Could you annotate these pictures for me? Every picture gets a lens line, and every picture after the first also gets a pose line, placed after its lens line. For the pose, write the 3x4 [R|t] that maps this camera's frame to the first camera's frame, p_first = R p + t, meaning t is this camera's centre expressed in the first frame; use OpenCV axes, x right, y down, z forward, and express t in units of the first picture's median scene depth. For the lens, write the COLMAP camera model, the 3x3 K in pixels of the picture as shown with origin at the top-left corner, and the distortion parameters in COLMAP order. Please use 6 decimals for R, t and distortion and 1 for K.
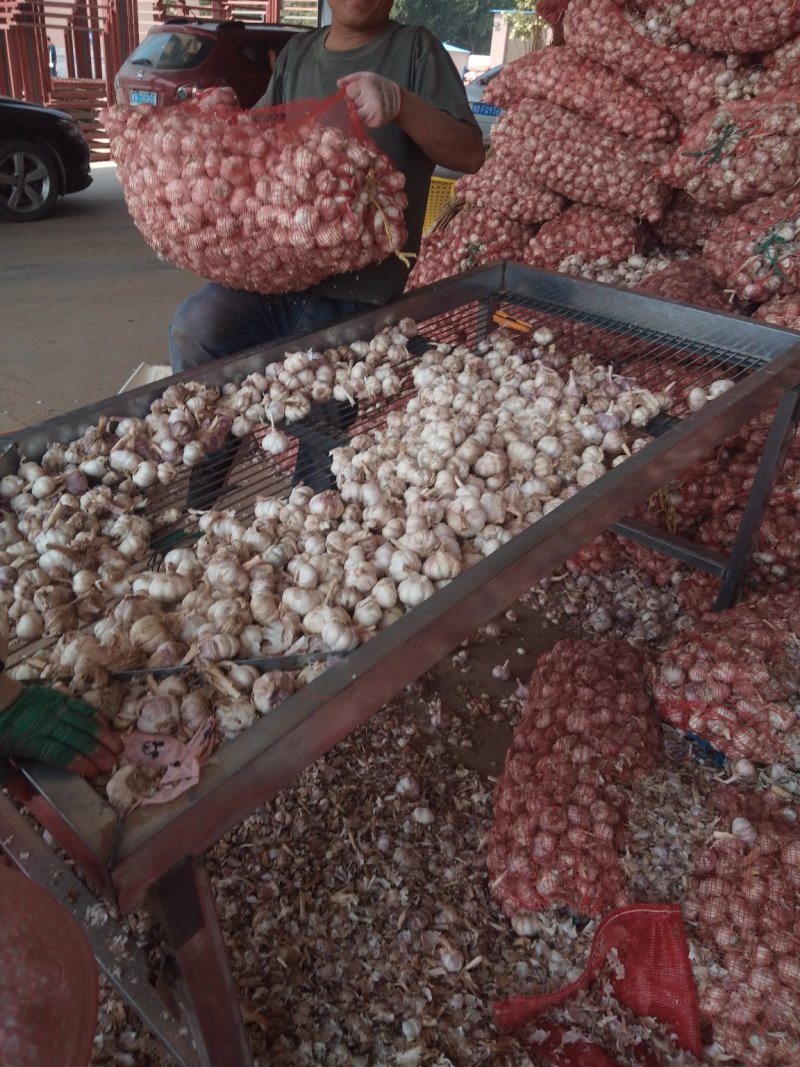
lens RADIAL K [[921.4, 0, 322.7], [0, 921.4, 531.0], [0, 0, 1]] dist [0.058736, -0.145831]
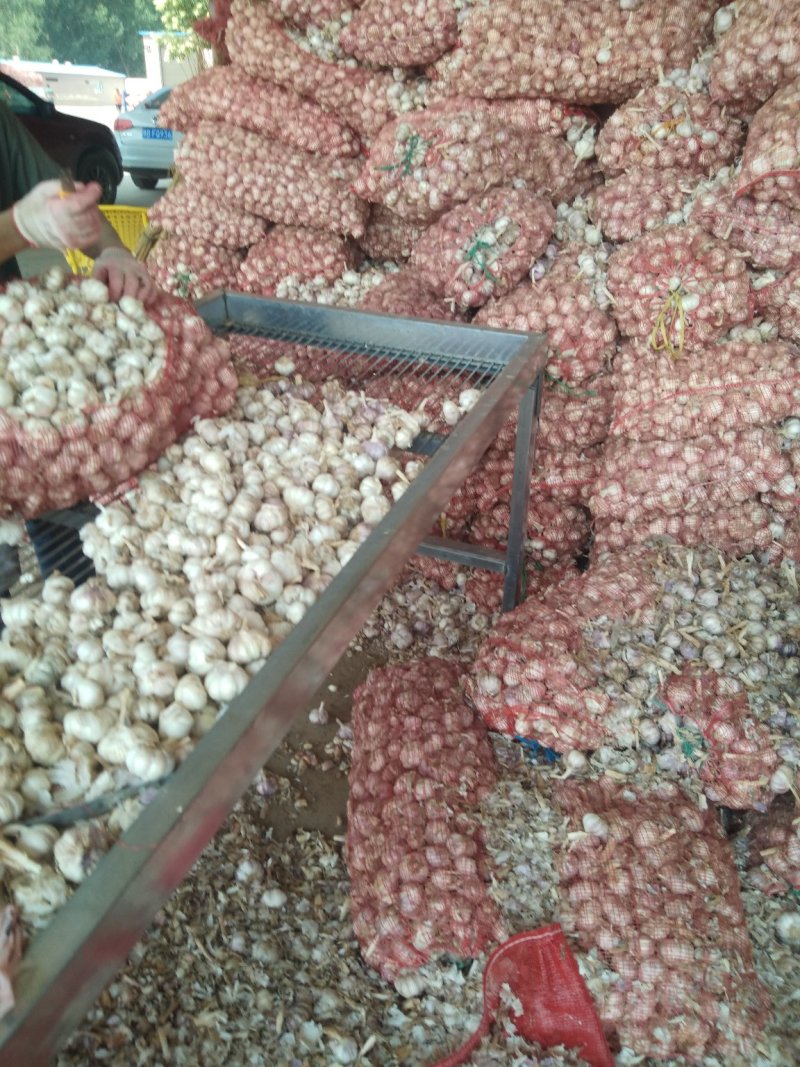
lens RADIAL K [[862.6, 0, 399.7], [0, 862.6, 509.6], [0, 0, 1]] dist [0.119092, -0.242917]
pose [[0.910259, -0.207055, 0.358547, -0.010316], [0.212103, 0.976910, 0.025674, -0.069896], [-0.355584, 0.052679, 0.933159, 0.131673]]
